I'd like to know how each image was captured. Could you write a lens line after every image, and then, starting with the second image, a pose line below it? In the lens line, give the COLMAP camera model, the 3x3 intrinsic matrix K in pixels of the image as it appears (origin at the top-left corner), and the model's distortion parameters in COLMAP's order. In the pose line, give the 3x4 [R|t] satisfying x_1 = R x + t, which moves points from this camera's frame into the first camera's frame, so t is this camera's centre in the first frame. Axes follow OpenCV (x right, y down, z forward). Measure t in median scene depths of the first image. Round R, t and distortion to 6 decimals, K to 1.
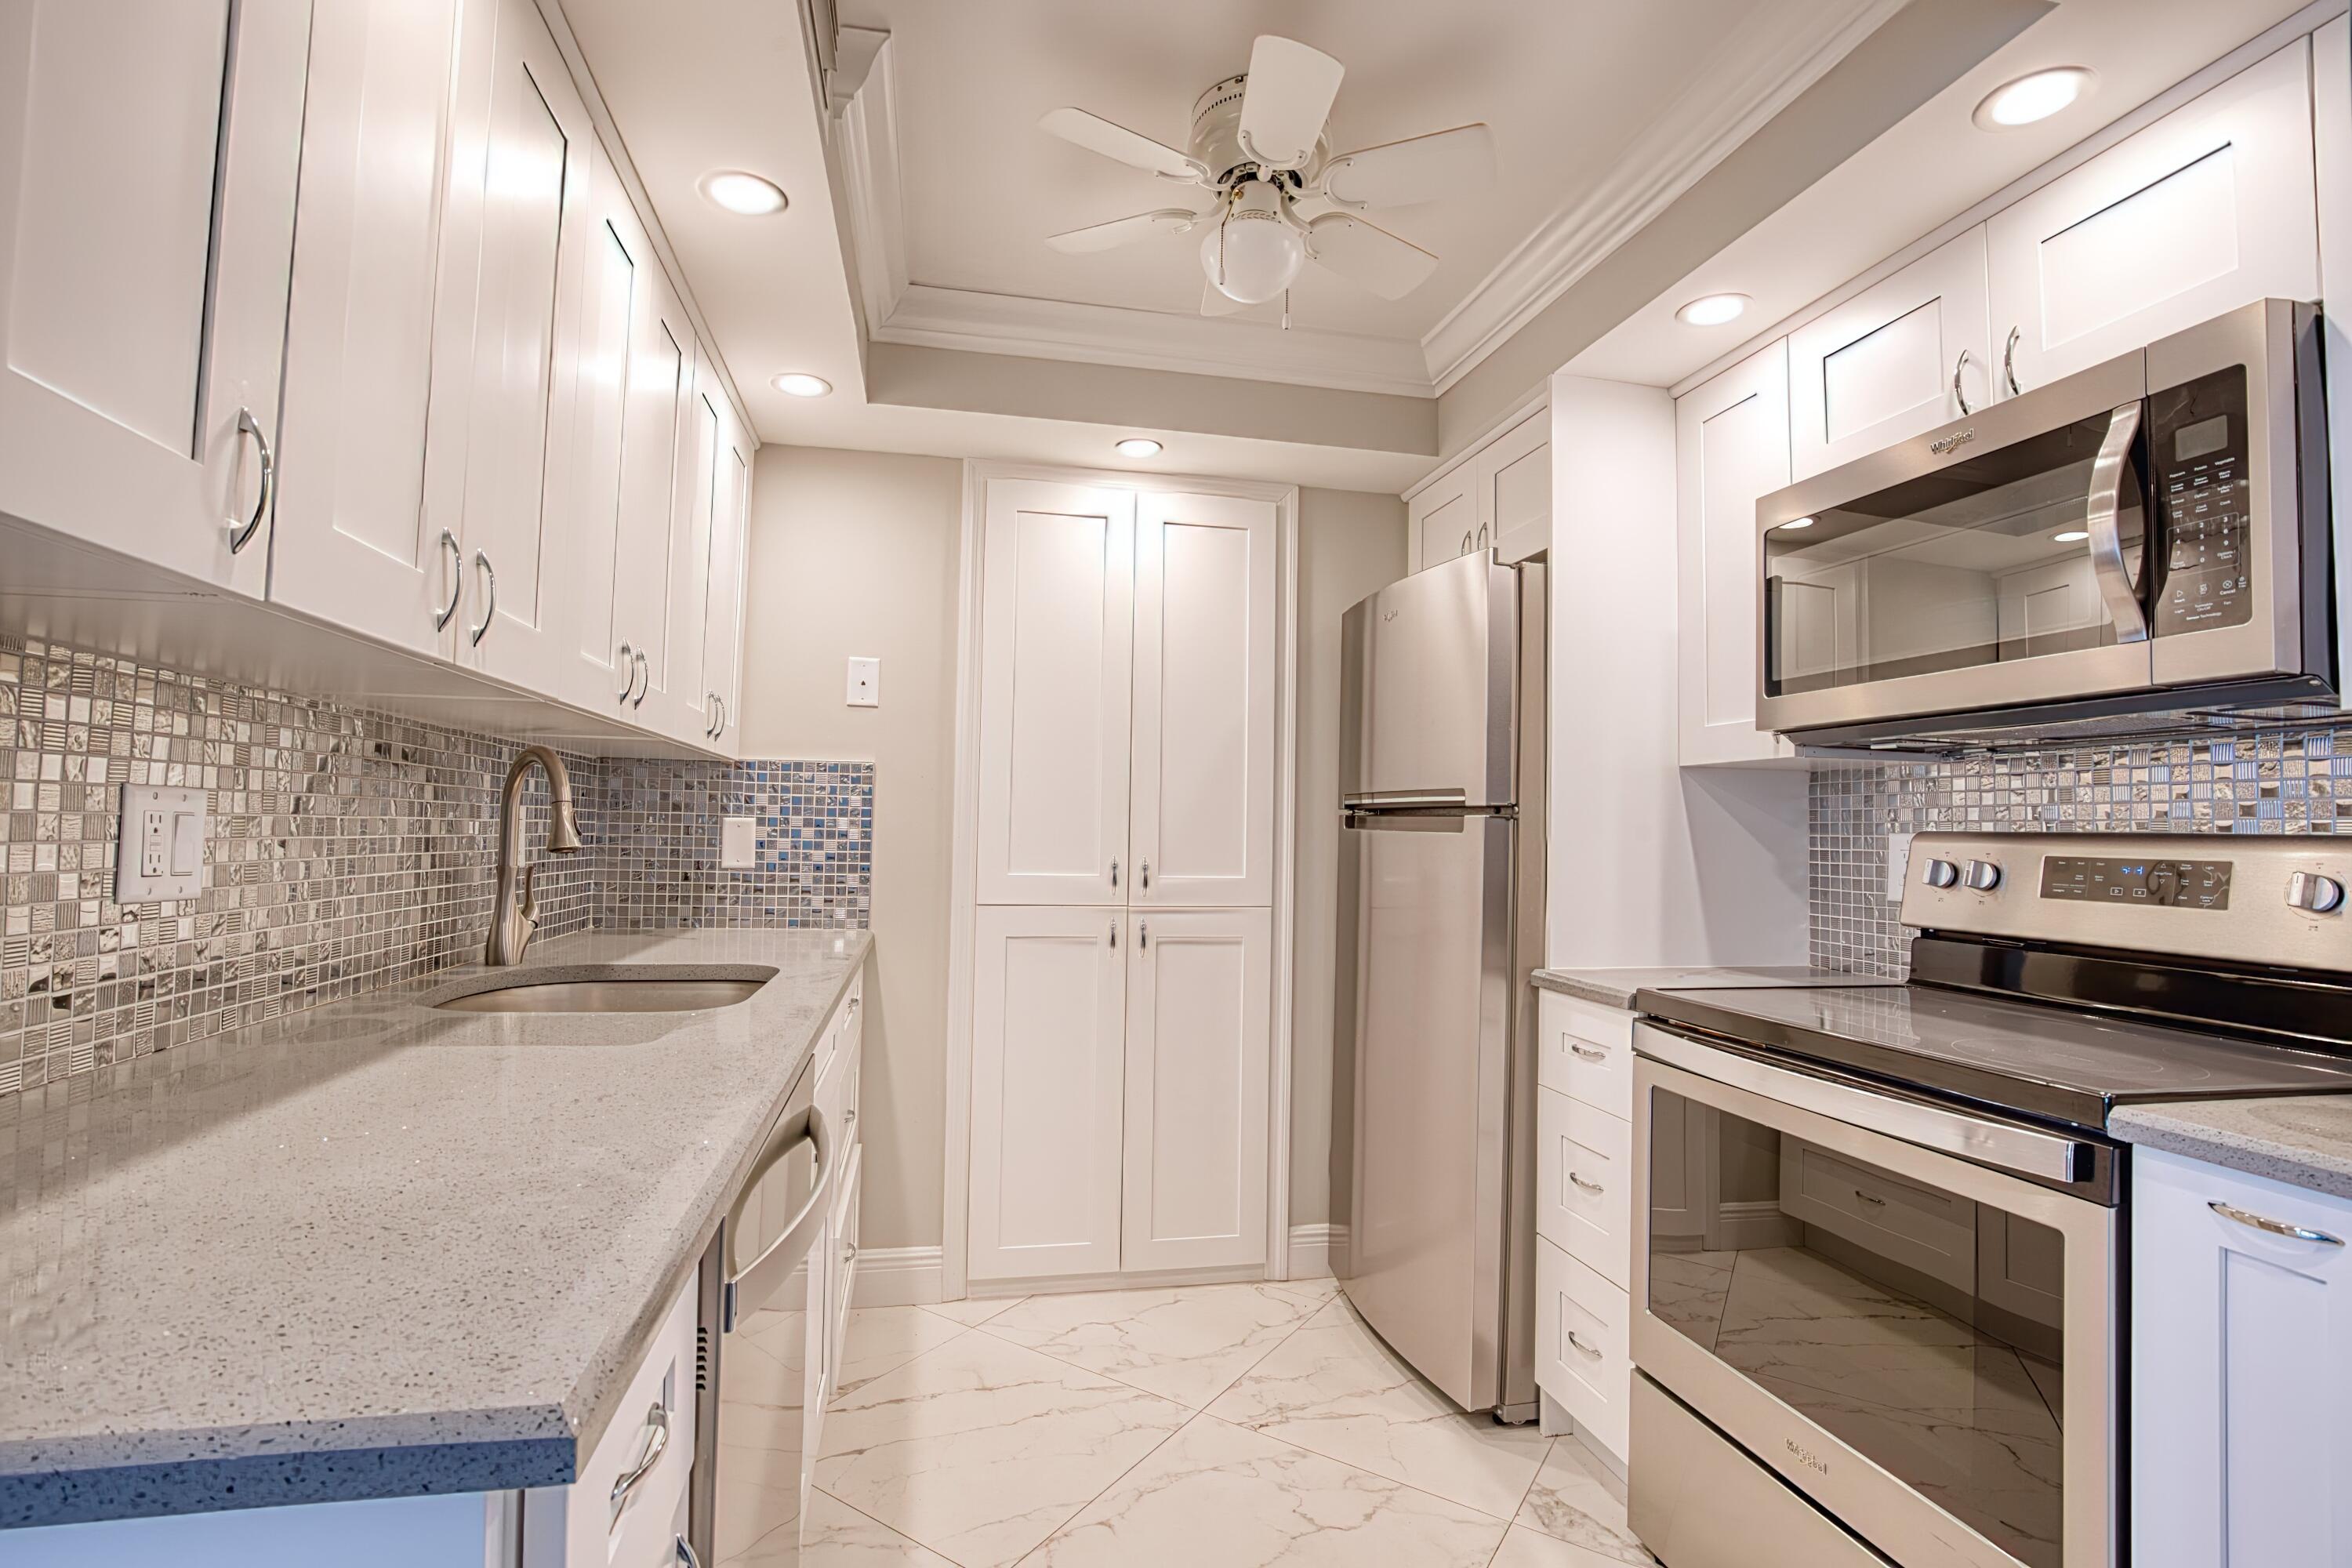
lens RADIAL K [[1085.3, 0, 1171.5], [0, 1085.3, 788.2], [0, 0, 1]] dist [-0.033192, 0.008105]
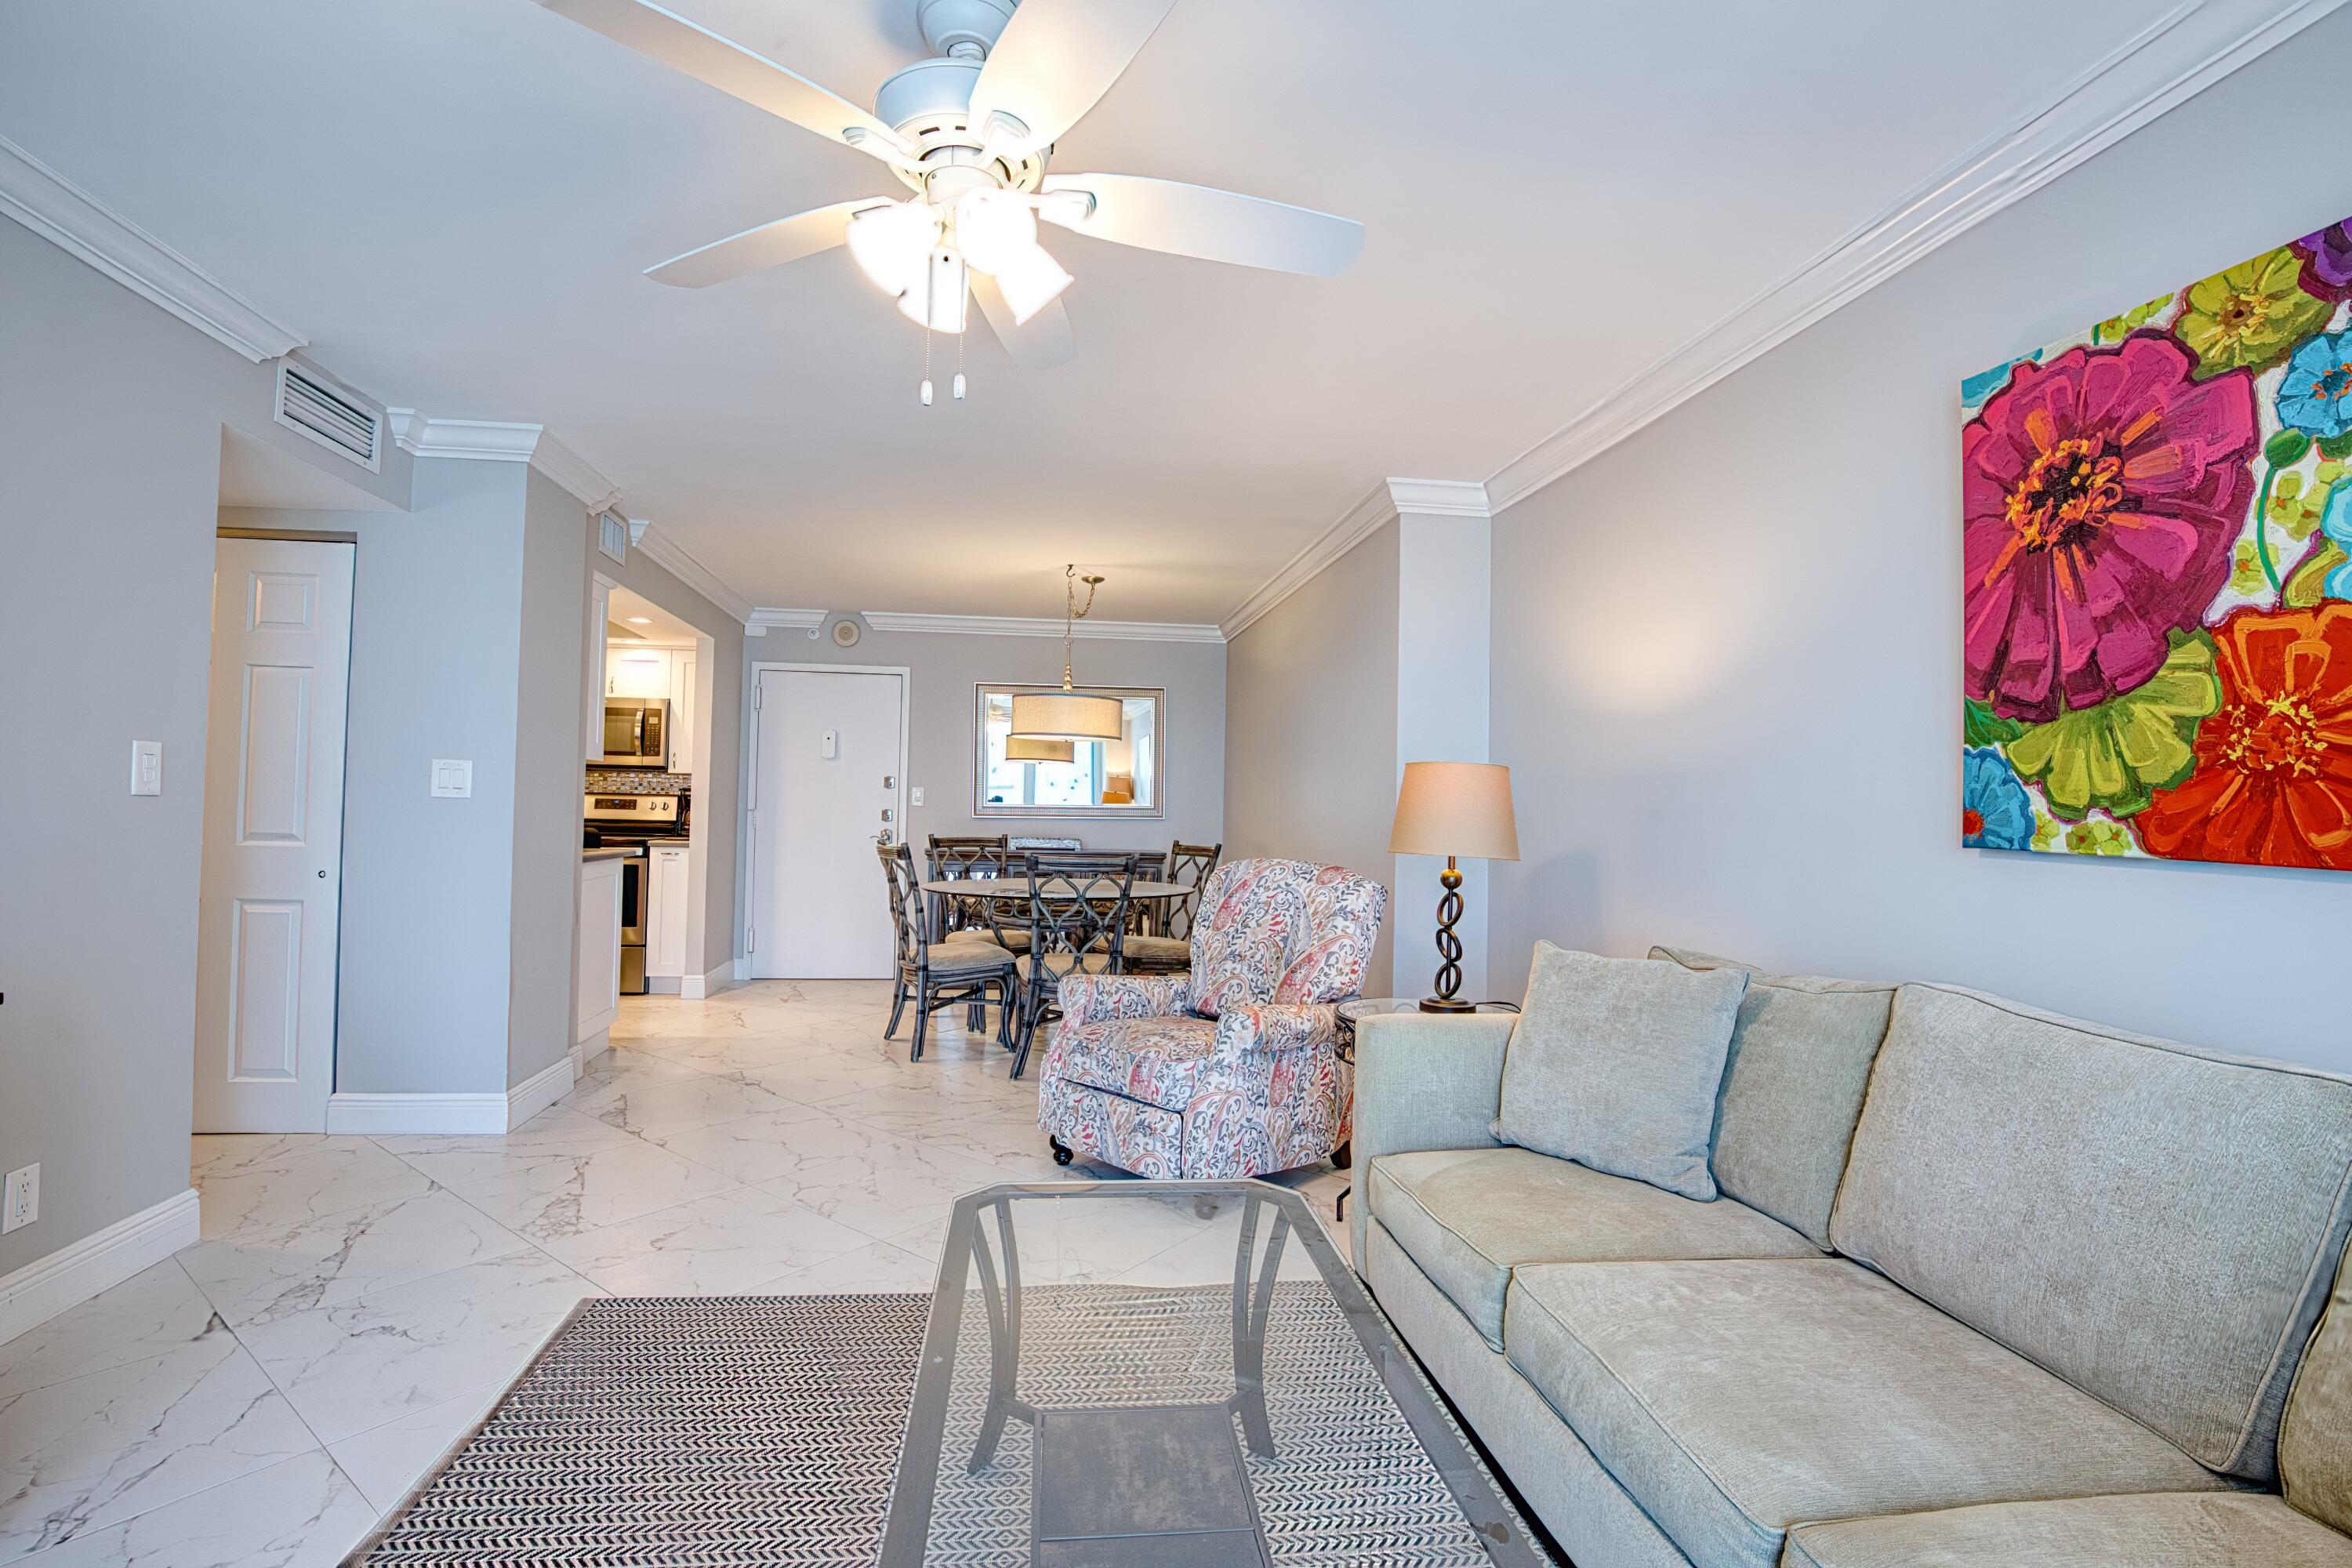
lens RADIAL K [[1085.3, 0, 1158.4], [0, 1085.3, 778.4], [0, 0, 1]] dist [-0.033192, 0.008105]
pose [[0.084966, 0.017195, 0.996235, -3.531510], [-0.061390, 0.998042, -0.011990, -0.107236], [-0.994491, -0.060140, 0.085855, -1.683468]]
